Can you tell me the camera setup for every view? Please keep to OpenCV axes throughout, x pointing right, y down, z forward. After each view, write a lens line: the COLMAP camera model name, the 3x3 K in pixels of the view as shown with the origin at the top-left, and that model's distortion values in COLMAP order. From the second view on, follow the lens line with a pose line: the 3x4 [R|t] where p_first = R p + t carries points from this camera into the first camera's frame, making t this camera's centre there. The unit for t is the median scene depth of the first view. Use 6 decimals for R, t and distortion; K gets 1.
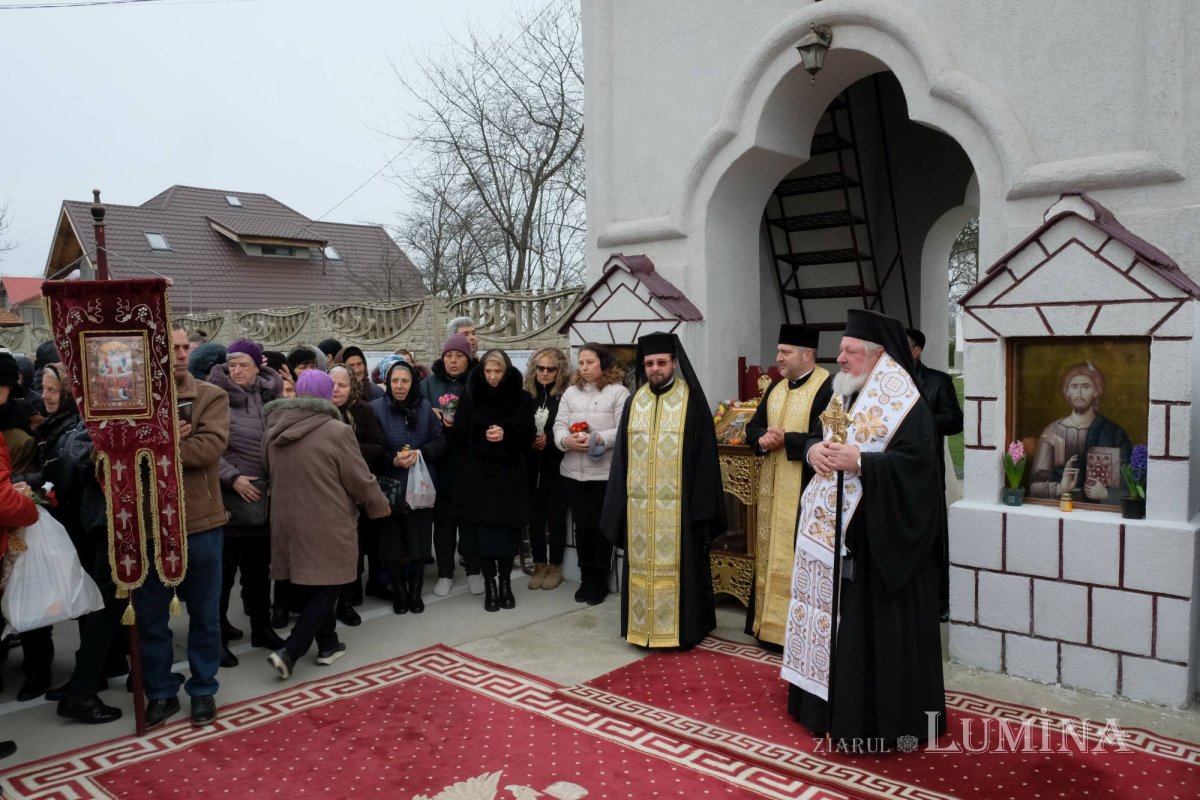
lens RADIAL K [[913.1, 0, 600.0], [0, 913.1, 400.0], [0, 0, 1]] dist [-0.037976, 0.004158]
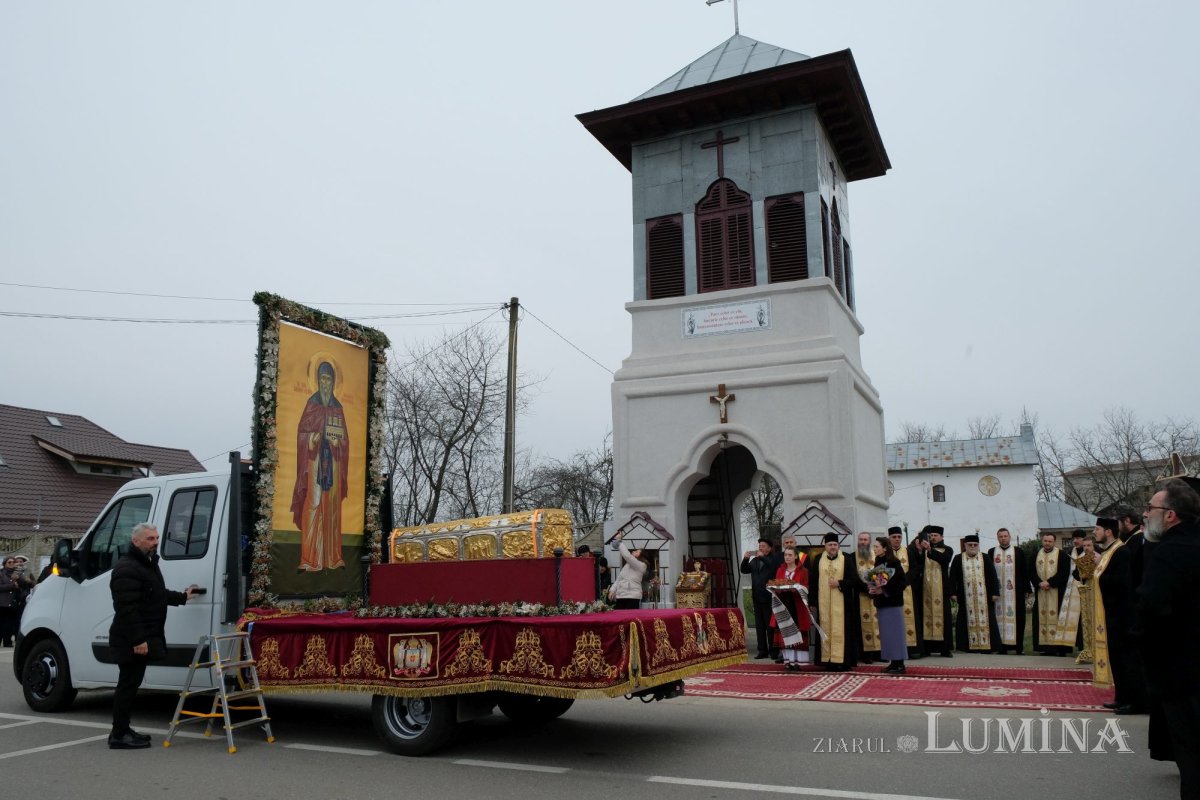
lens RADIAL K [[913.1, 0, 600.0], [0, 913.1, 400.0], [0, 0, 1]] dist [-0.037976, 0.004158]
pose [[0.938383, 0.062793, 0.339845, -0.896948], [0.019438, 0.972209, -0.233307, 0.112153], [-0.345050, 0.225537, 0.911084, -1.207069]]
